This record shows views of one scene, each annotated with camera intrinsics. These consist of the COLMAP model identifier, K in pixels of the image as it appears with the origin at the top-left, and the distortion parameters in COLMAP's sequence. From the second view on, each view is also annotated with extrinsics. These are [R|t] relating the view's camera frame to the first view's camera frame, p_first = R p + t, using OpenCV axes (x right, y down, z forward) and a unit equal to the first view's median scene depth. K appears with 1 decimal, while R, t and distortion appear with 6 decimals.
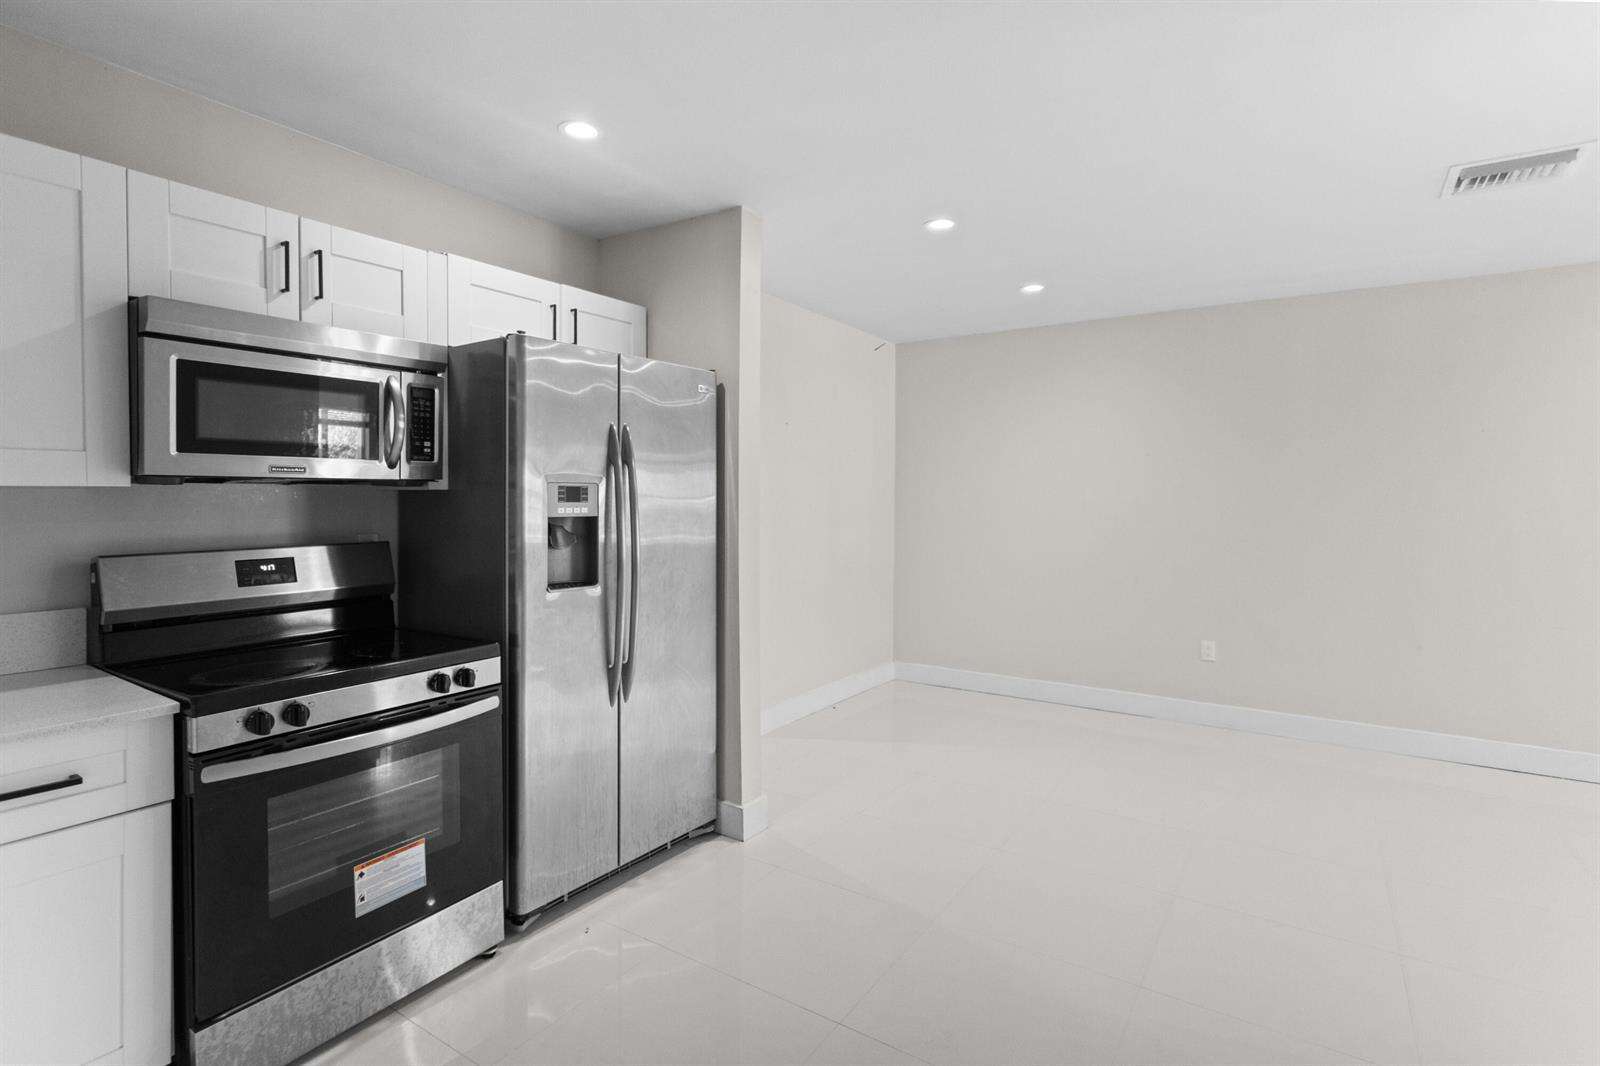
lens RADIAL K [[760.5, 0, 782.2], [0, 760.5, 499.2], [0, 0, 1]] dist [0.000834, -0.000459]
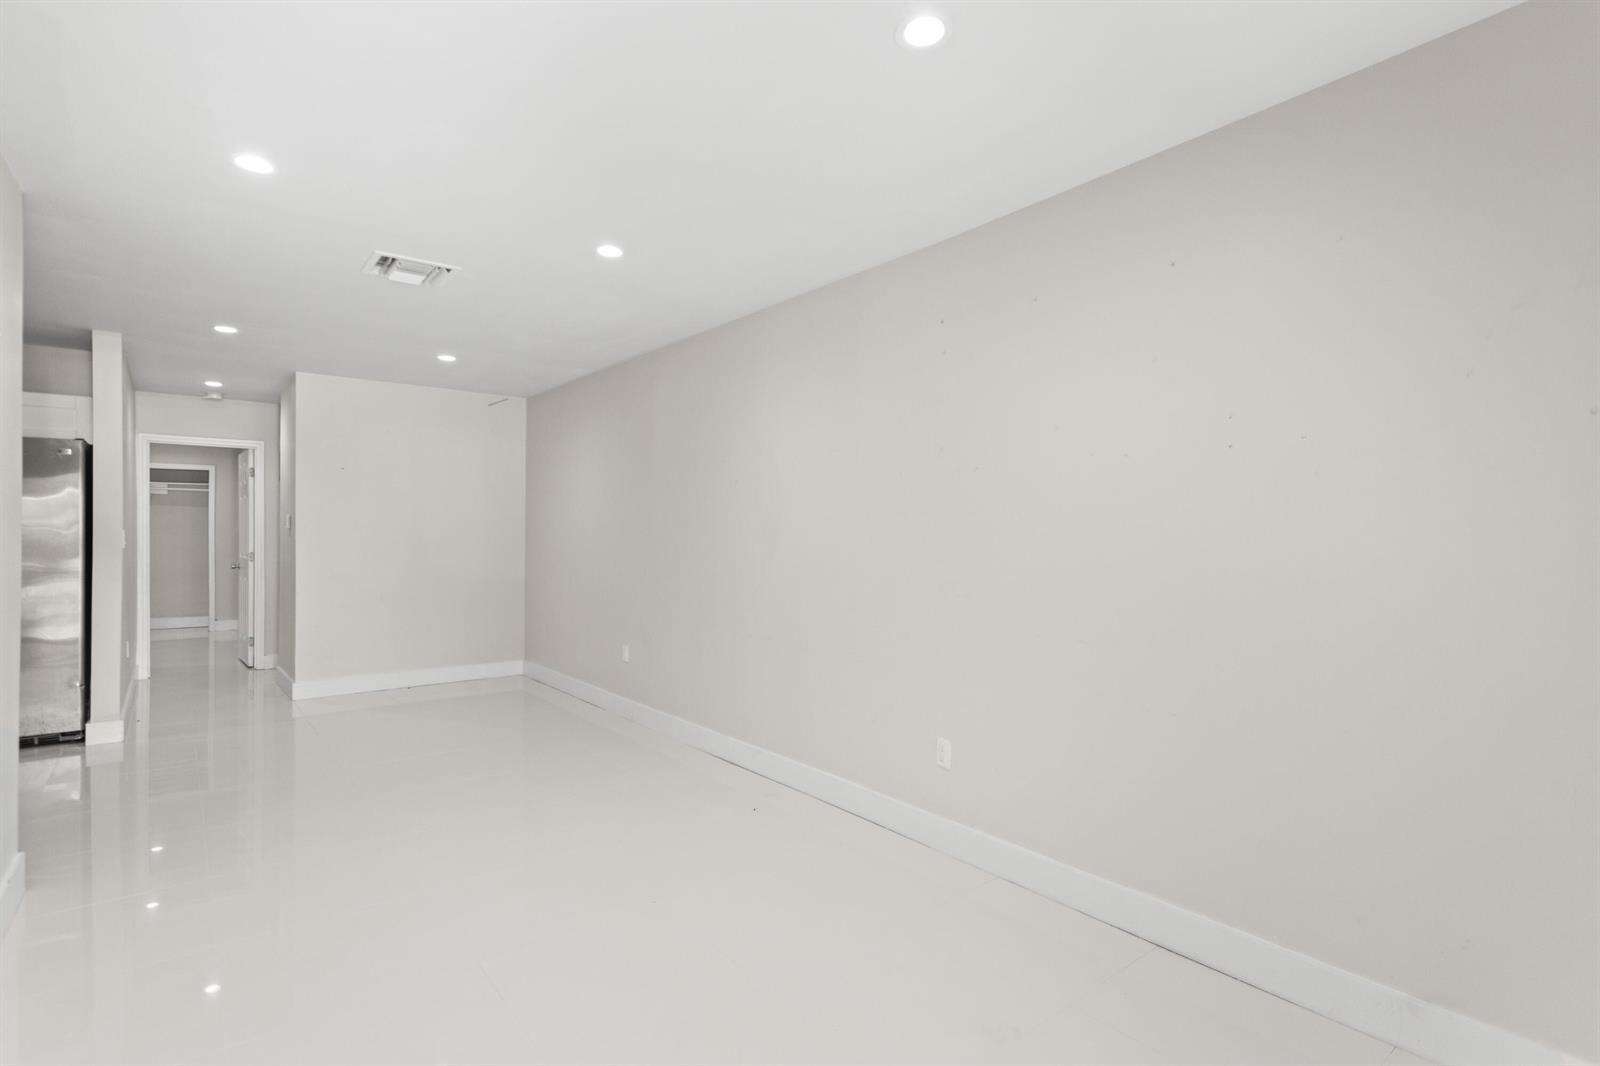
lens RADIAL K [[760.5, 0, 790.7], [0, 760.5, 532.4], [0, 0, 1]] dist [0.000834, -0.000459]
pose [[0.955516, -0.007668, -0.294839, 2.180365], [0.008275, 0.999965, 0.000811, 0.032885], [0.294822, -0.003214, 0.955547, -0.062007]]
